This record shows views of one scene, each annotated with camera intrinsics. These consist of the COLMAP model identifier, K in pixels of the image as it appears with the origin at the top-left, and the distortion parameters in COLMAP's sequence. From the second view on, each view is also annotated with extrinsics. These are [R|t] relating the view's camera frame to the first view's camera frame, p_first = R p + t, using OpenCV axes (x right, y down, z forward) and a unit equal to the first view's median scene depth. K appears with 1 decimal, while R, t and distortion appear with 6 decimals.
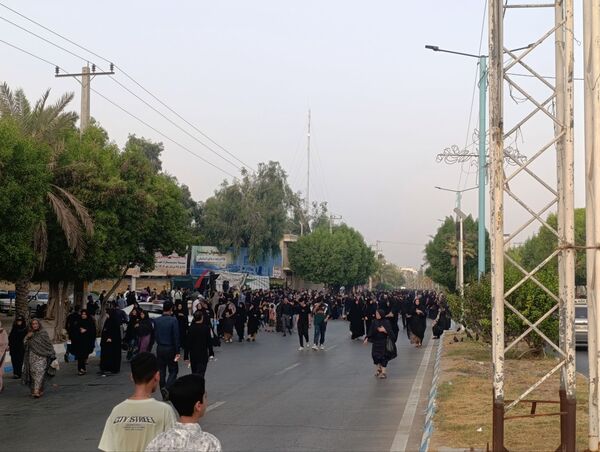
lens RADIAL K [[812.5, 0, 300.0], [0, 812.5, 226.0], [0, 0, 1]] dist [0.100450, -0.264760]
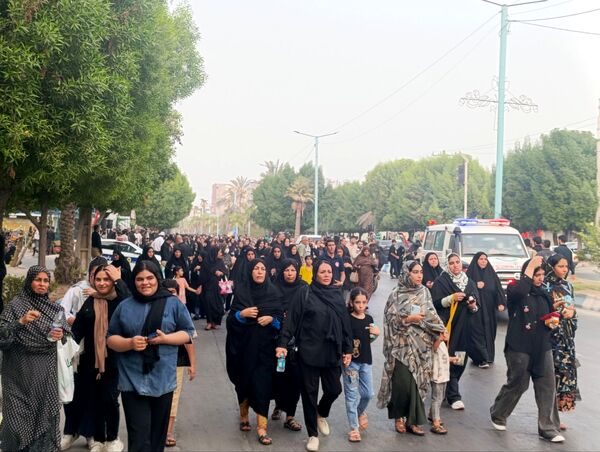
lens RADIAL K [[828.7, 0, 300.0], [0, 828.7, 226.0], [0, 0, 1]] dist [0.211197, -0.995606]
pose [[0.949217, 0.018047, 0.314105, -0.117441], [-0.038571, 0.997498, 0.059249, 0.006169], [-0.312250, -0.068355, 0.947538, 0.018387]]
